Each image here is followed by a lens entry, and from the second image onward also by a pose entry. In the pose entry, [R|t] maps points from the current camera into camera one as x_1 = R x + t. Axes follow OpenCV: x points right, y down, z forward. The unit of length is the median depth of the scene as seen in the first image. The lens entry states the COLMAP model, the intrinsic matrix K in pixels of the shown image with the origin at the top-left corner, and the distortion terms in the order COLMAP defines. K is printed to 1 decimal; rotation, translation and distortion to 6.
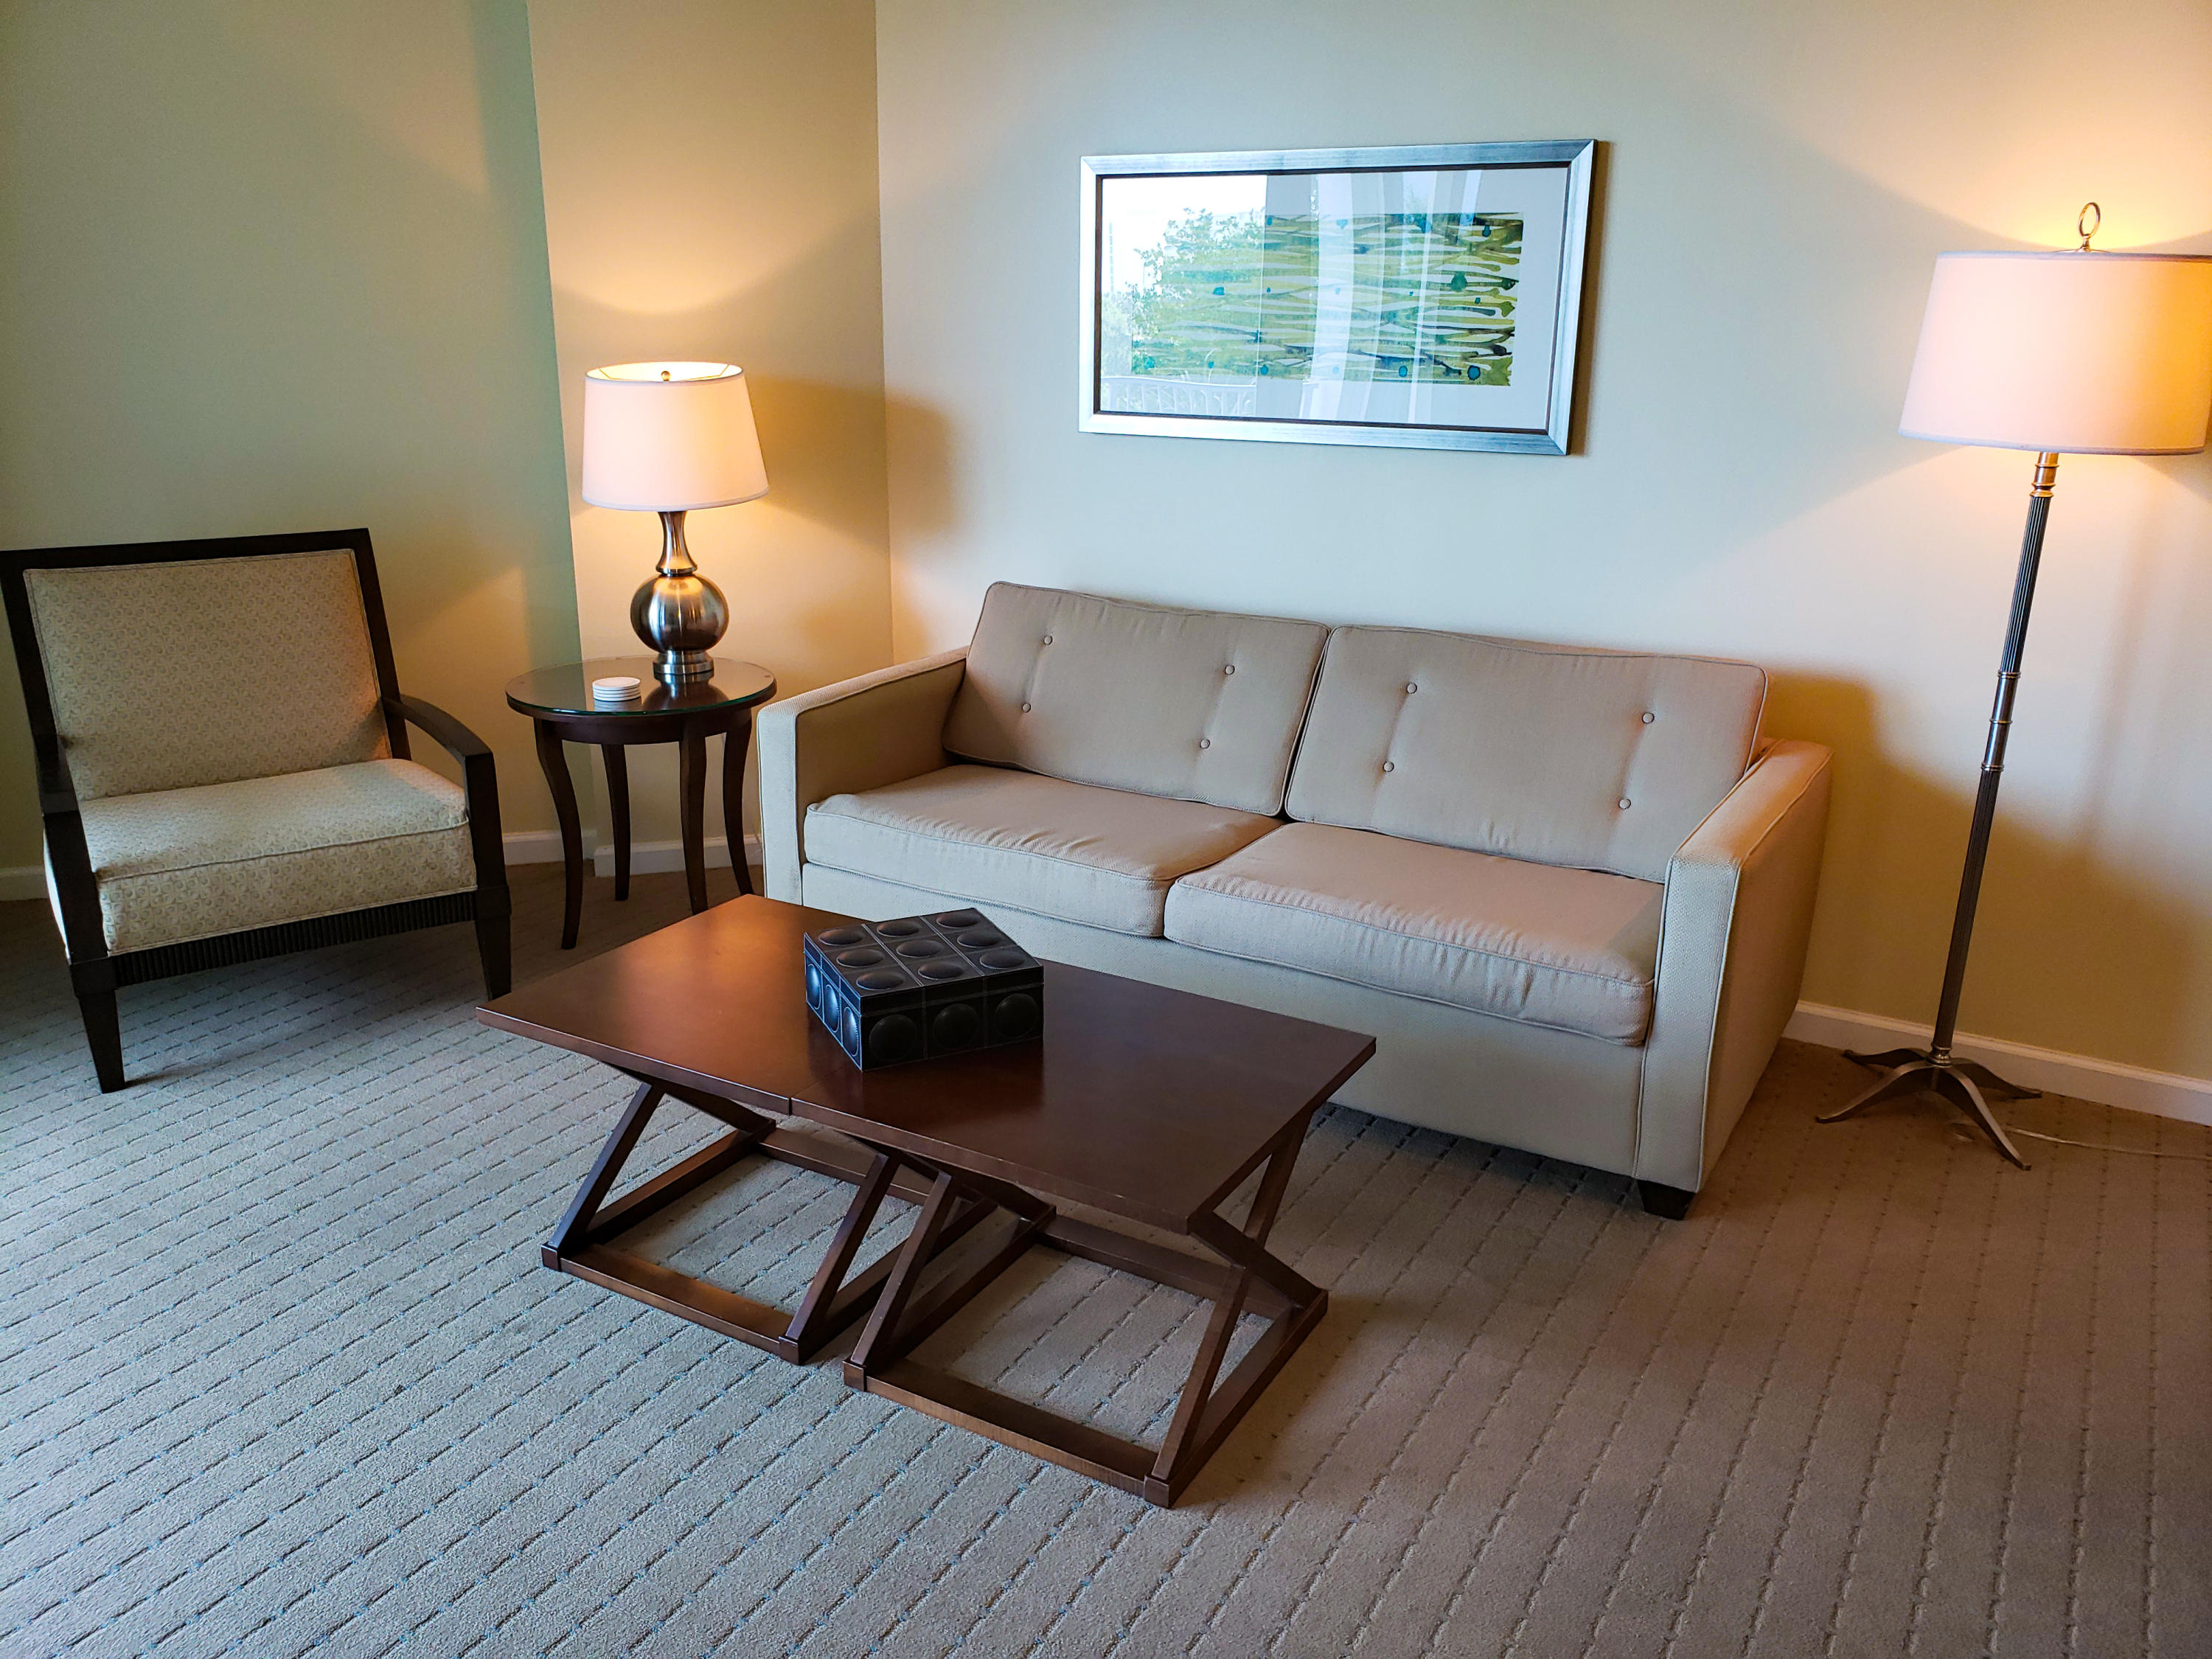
lens RADIAL K [[1639.5, 0, 1110.4], [0, 1639.5, 846.6], [0, 0, 1]] dist [-0.015280, -0.001292]
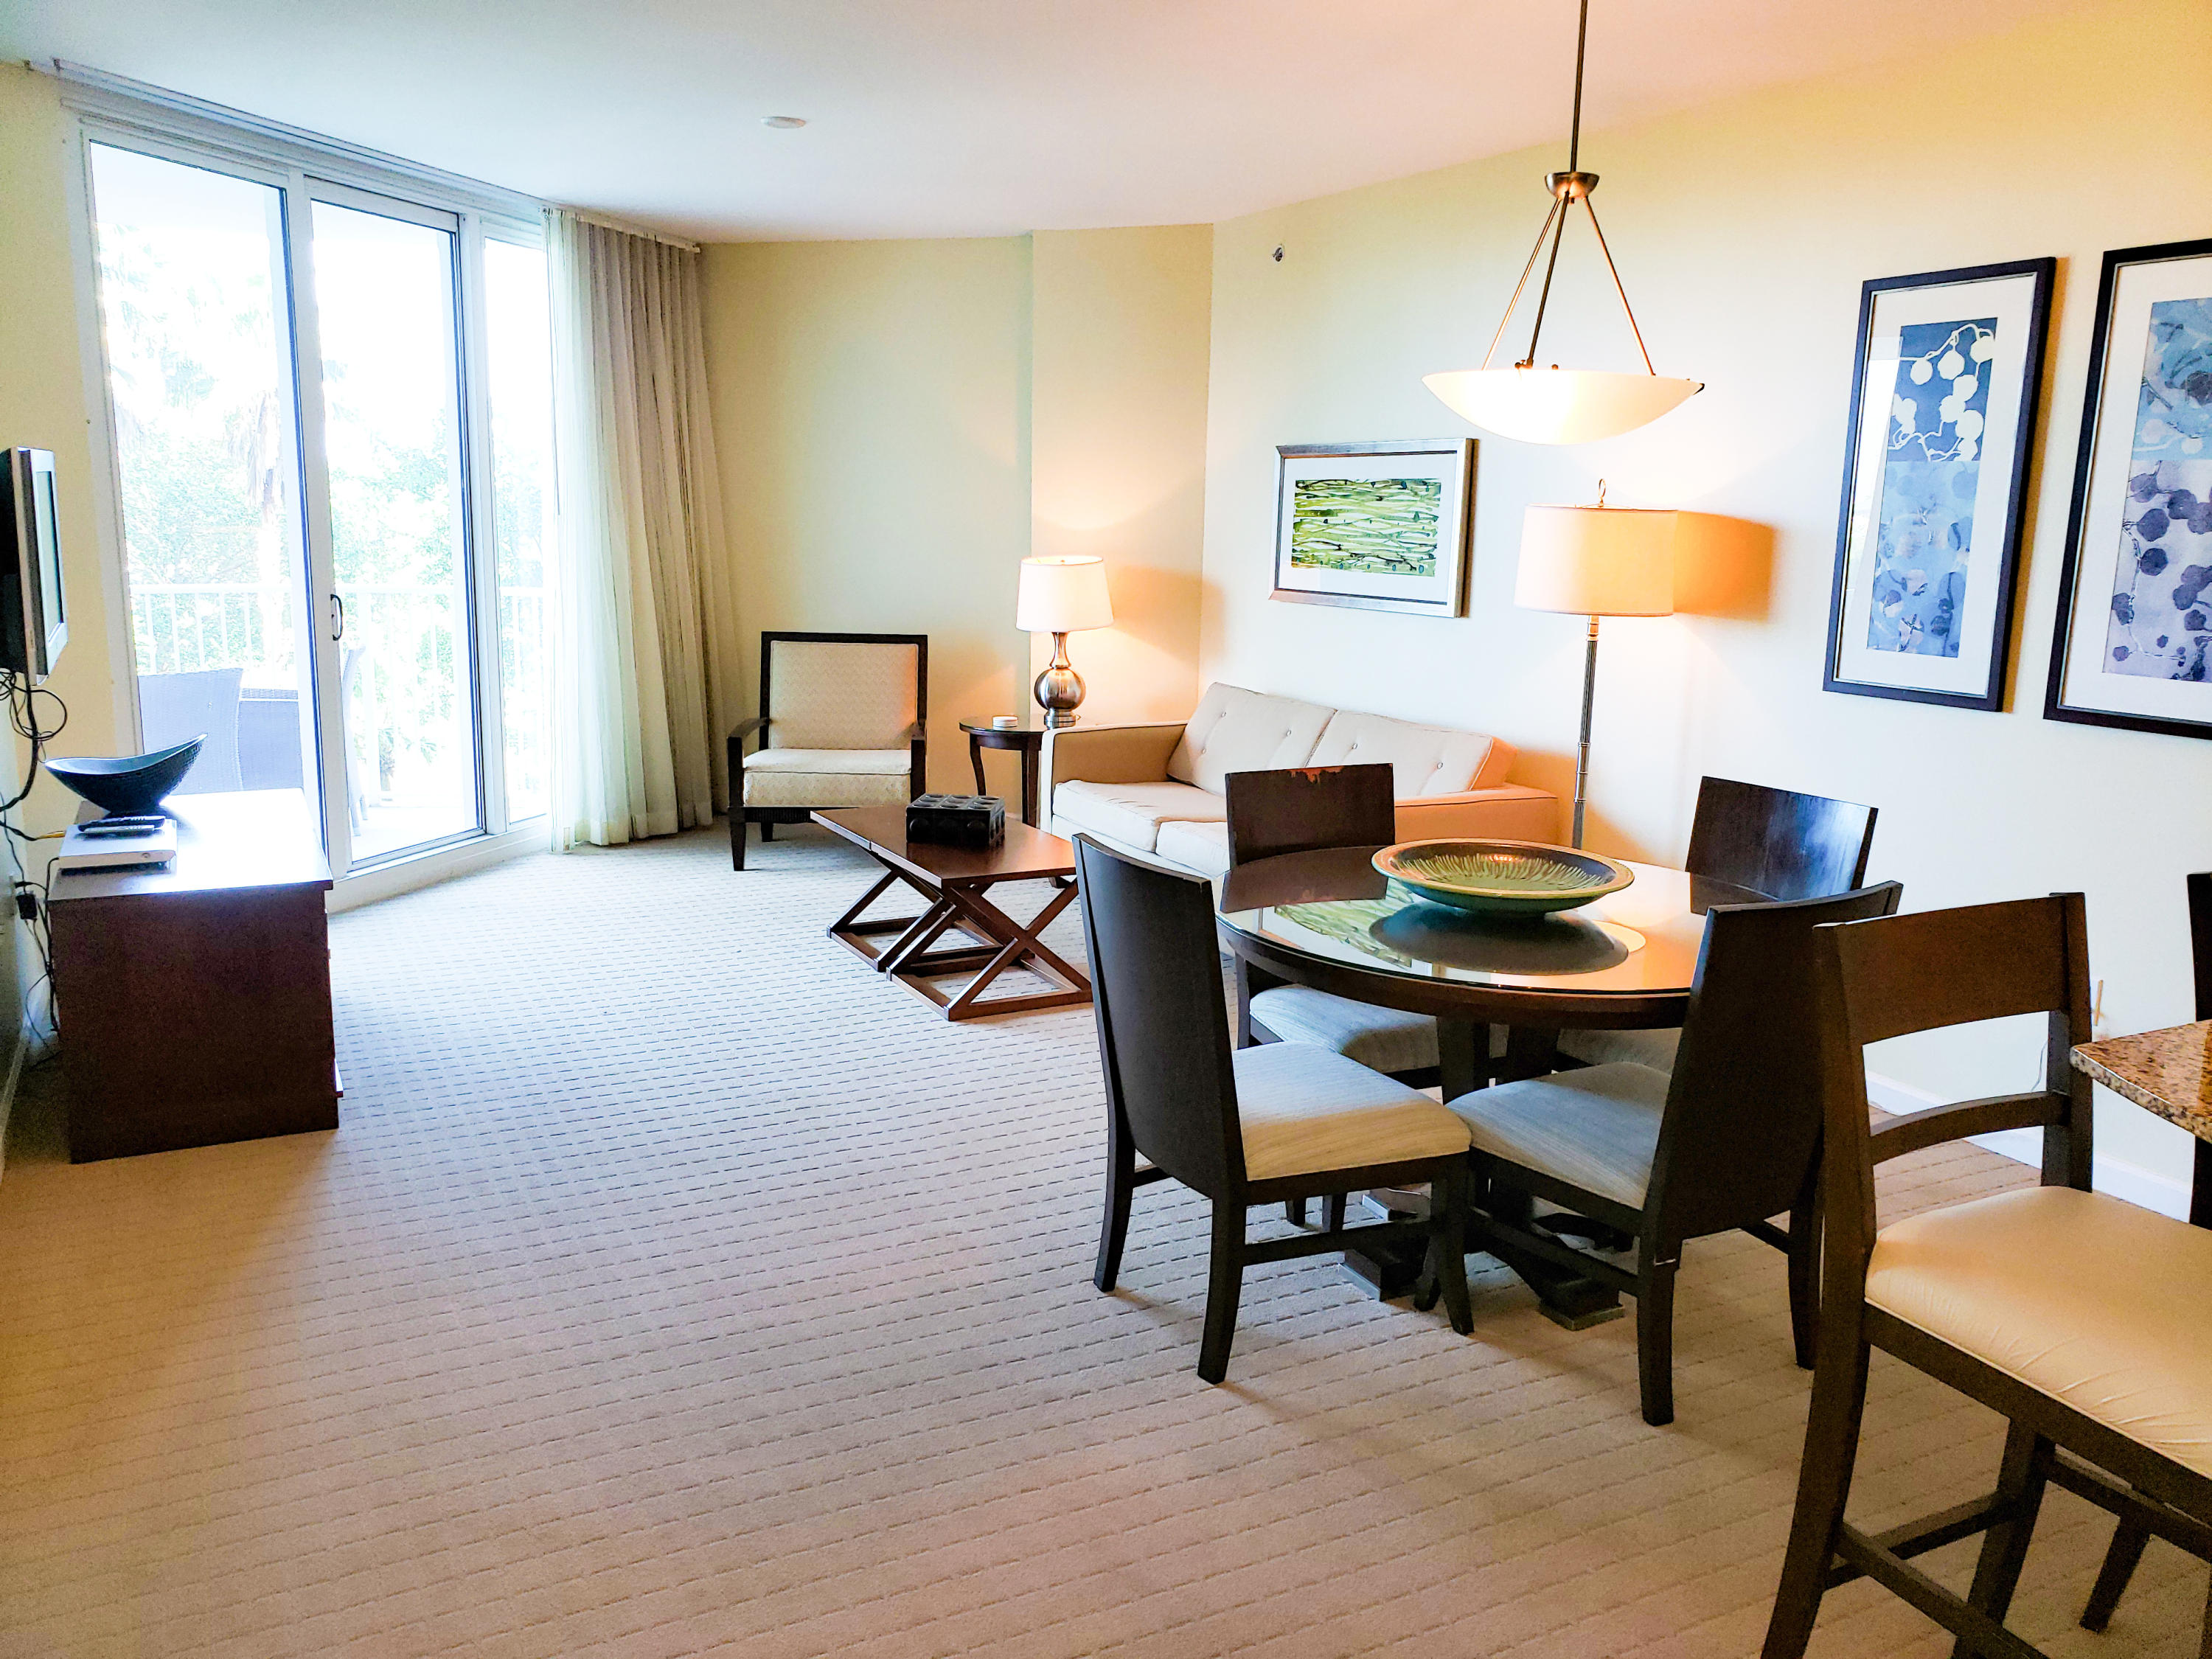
lens RADIAL K [[1712.0, 0, 1106.0], [0, 1712.0, 829.5], [0, 0, 1]] dist [-0.002878, 0.001679]
pose [[0.843447, 0.105135, -0.526824, 0.925742], [-0.177643, 0.980078, -0.088820, 0.195930], [0.506990, 0.168502, 0.845321, -0.637126]]
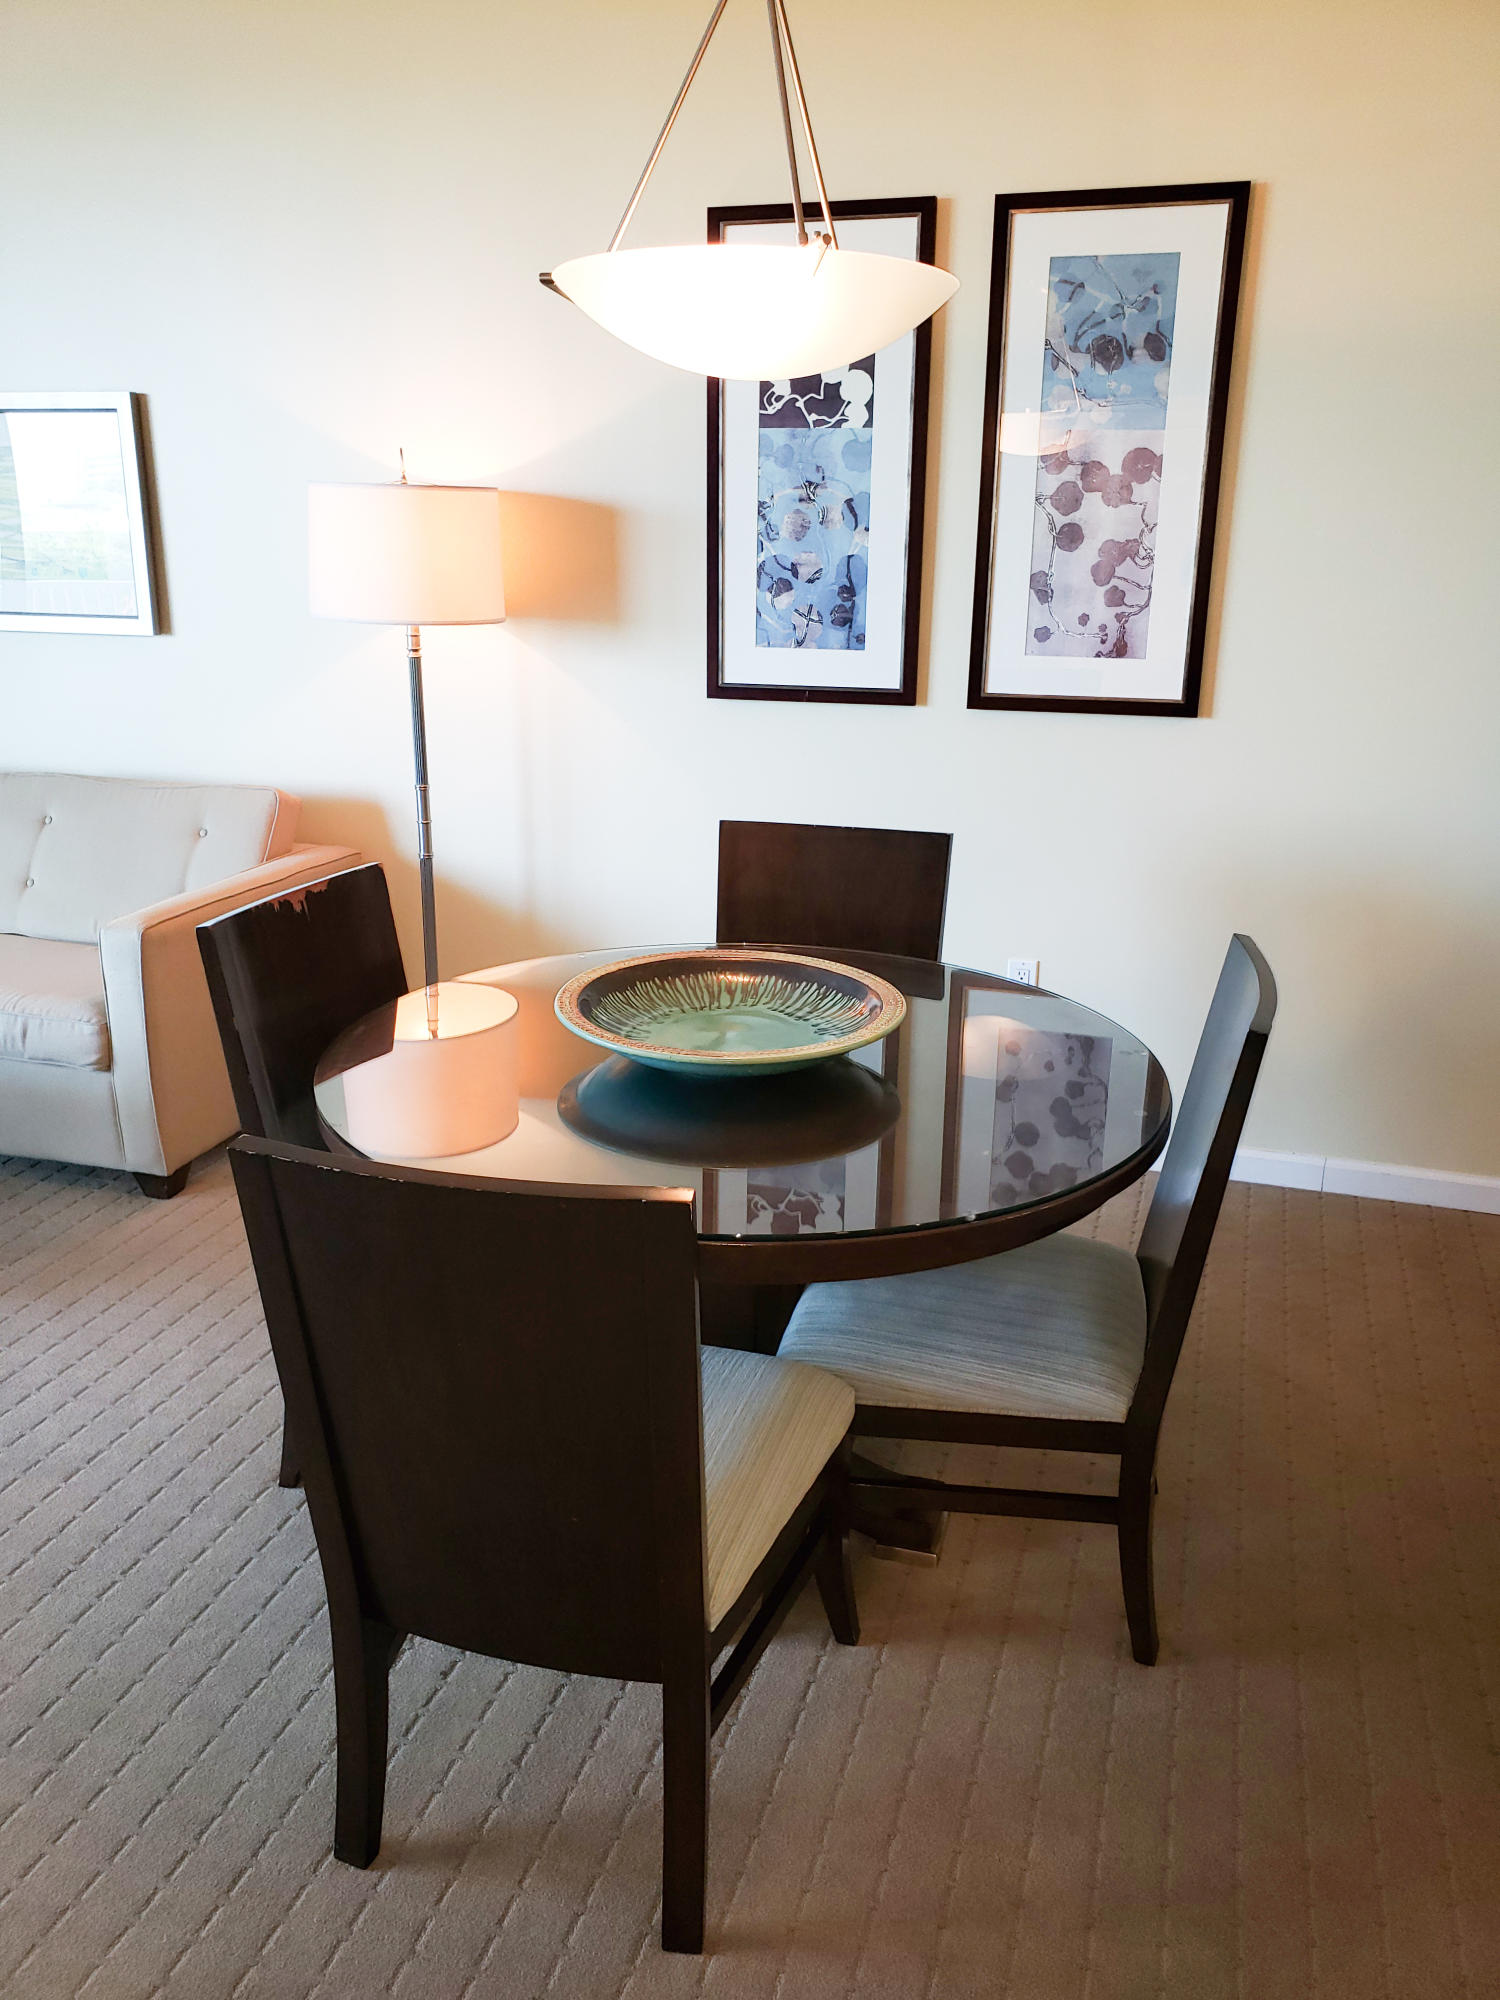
lens RADIAL K [[1488.7, 0, 657.4], [0, 1488.7, 990.1], [0, 0, 1]] dist [0.072608, -0.189500]
pose [[0.973228, -0.071383, 0.218478, 0.388452], [0.073292, 0.997310, -0.000635, 0.070020], [-0.217845, 0.016630, 0.975842, -0.236218]]
